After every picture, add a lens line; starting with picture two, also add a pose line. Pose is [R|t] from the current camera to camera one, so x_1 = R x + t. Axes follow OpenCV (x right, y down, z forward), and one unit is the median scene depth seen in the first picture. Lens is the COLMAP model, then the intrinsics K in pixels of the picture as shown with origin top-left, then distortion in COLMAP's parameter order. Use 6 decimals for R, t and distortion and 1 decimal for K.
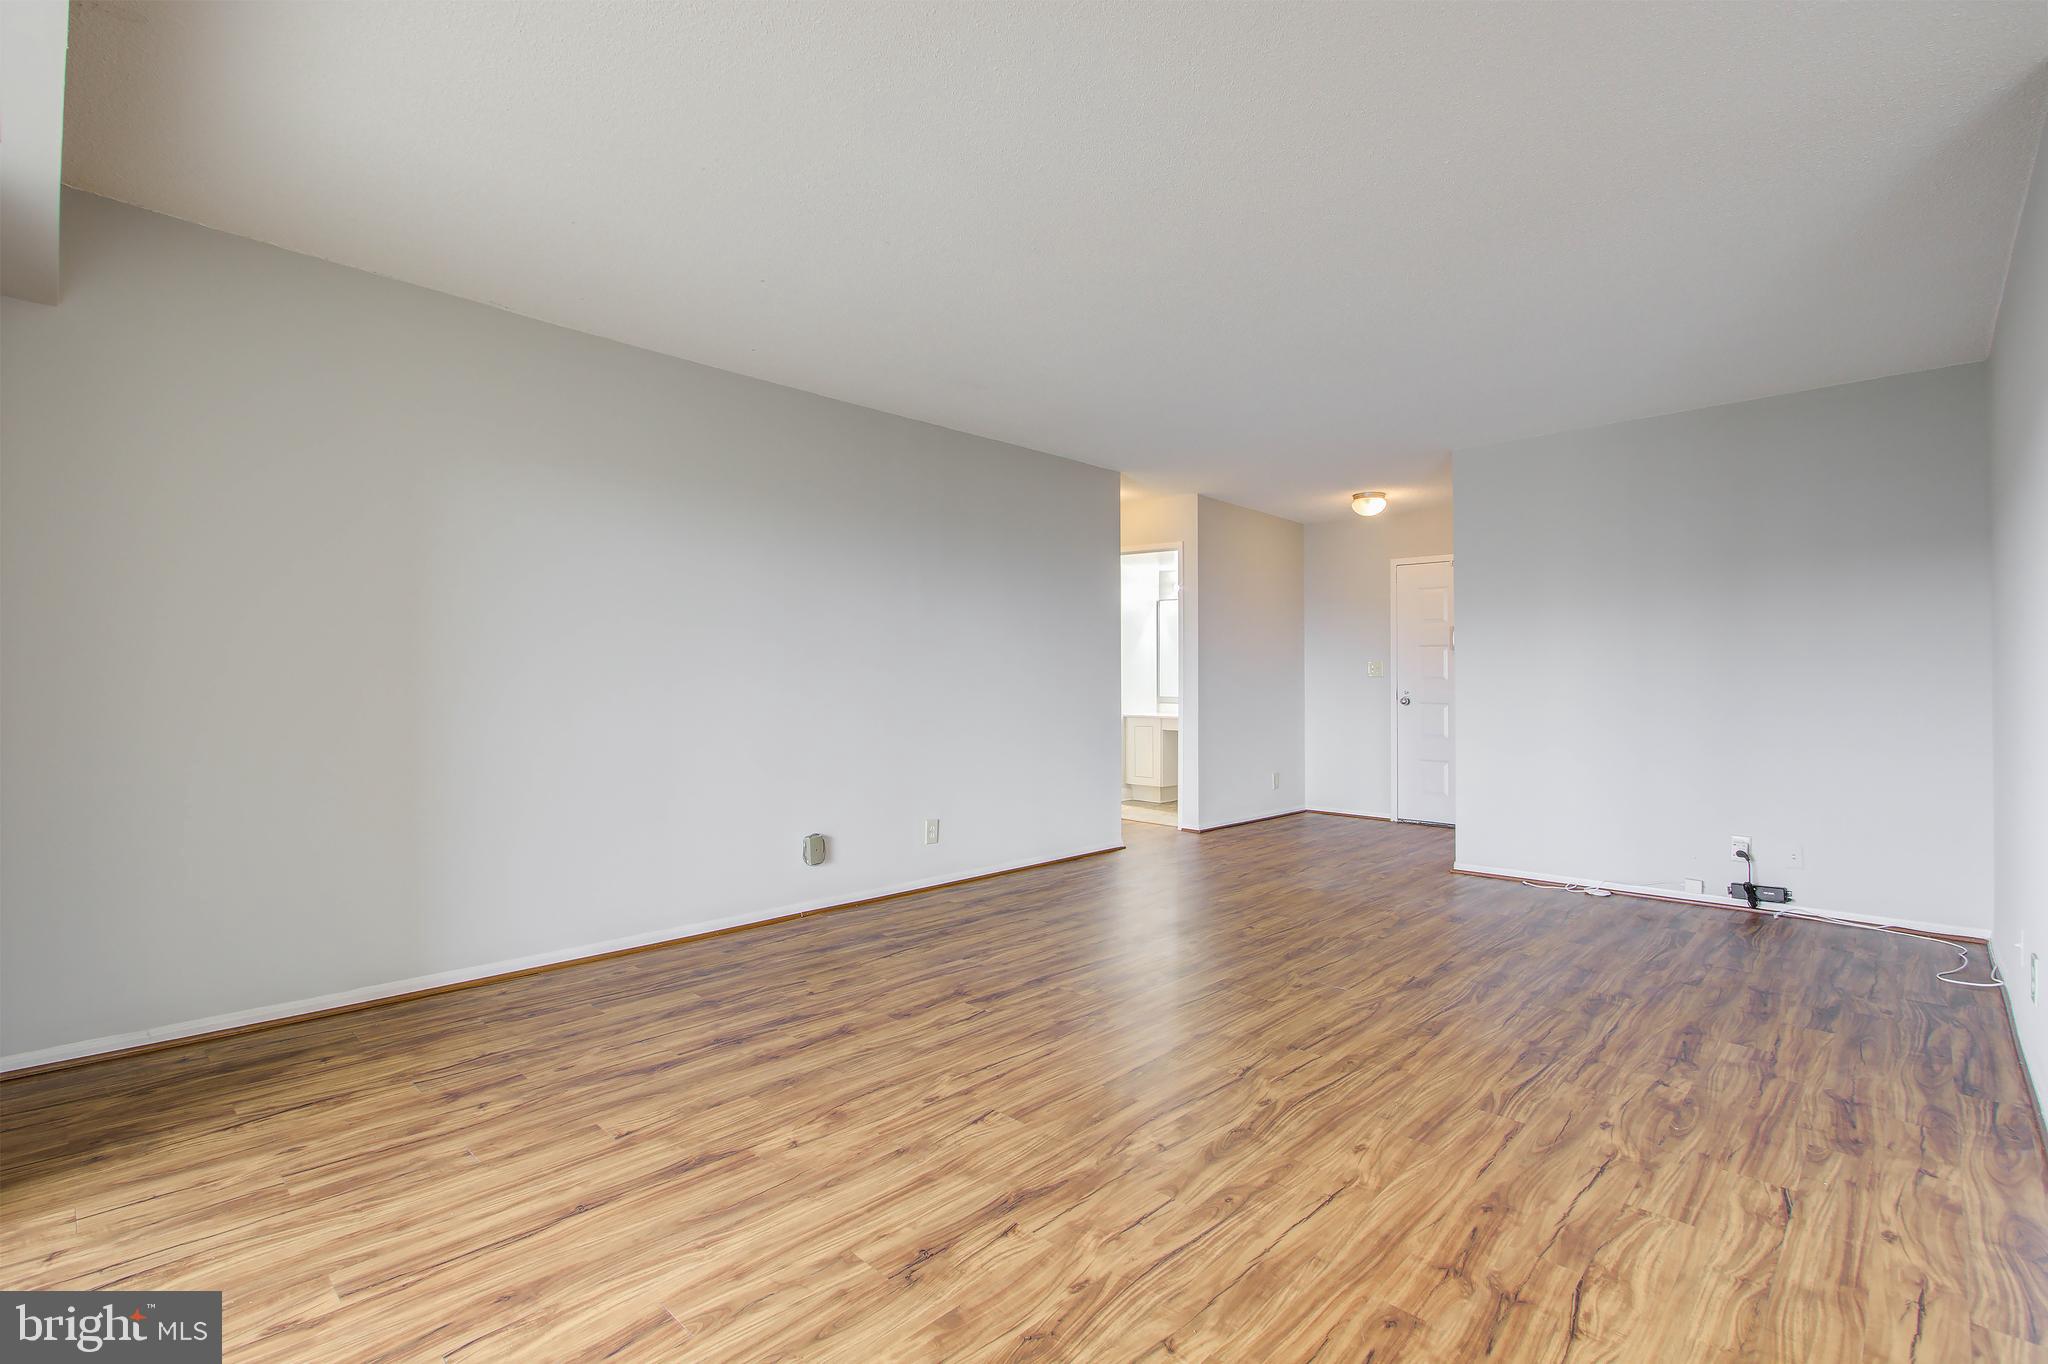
lens RADIAL K [[940.4, 0, 1020.4], [0, 940.4, 675.0], [0, 0, 1]] dist [0.008551, 0.000376]
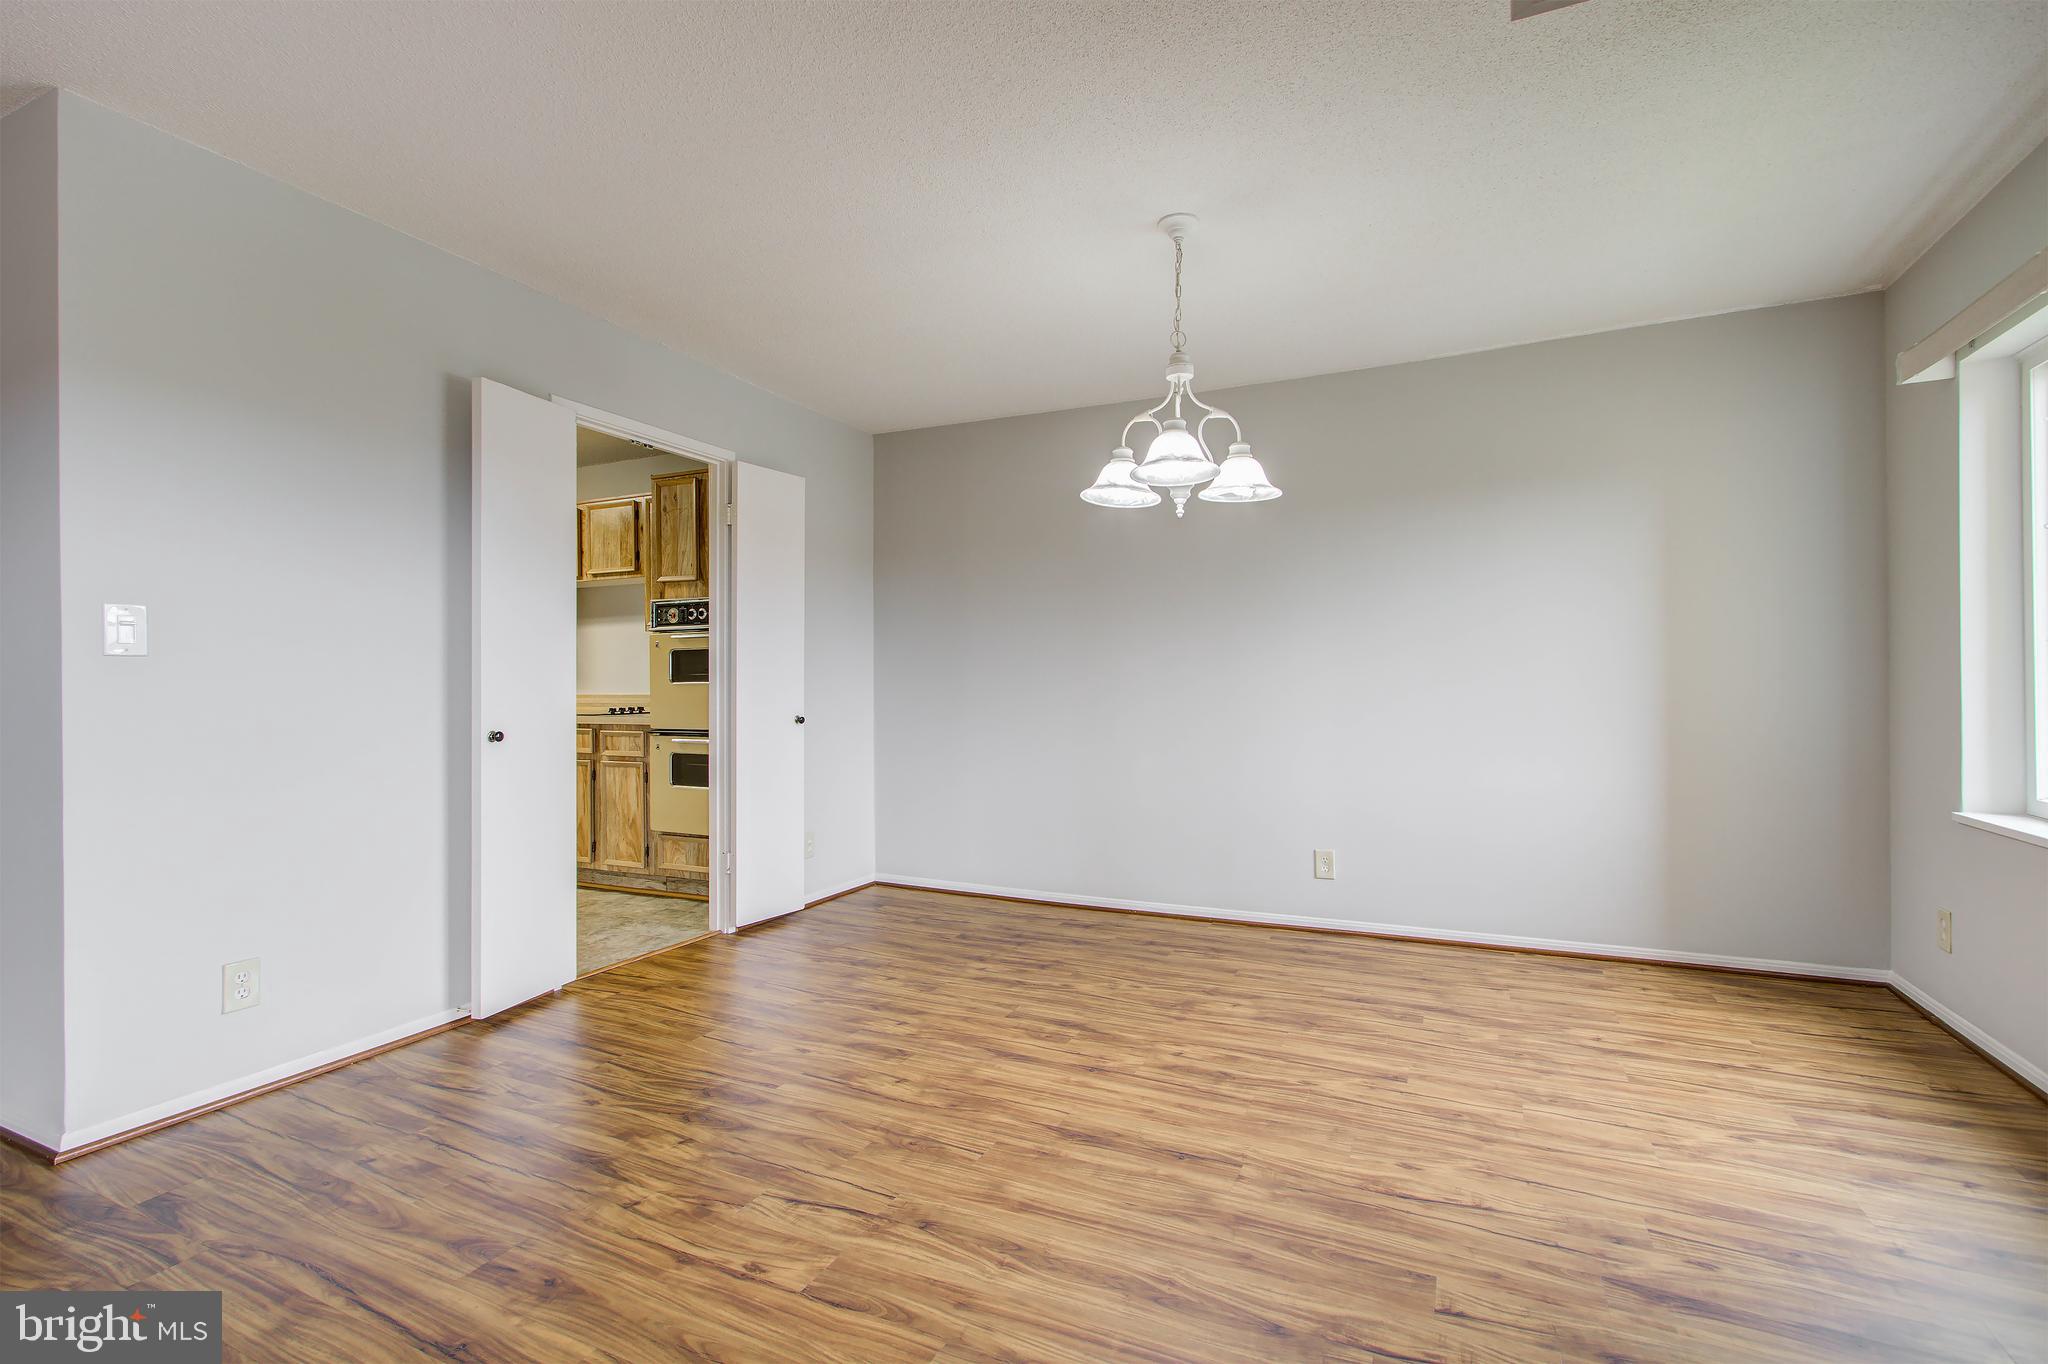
lens RADIAL K [[934.0, 0, 1030.2], [0, 934.0, 688.0], [0, 0, 1]] dist [0.001890, 0.000138]
pose [[-0.328187, -0.009327, 0.944567, -0.181829], [-0.000858, 0.999954, 0.009576, -0.000514], [-0.944612, 0.002332, -0.328180, 0.223392]]
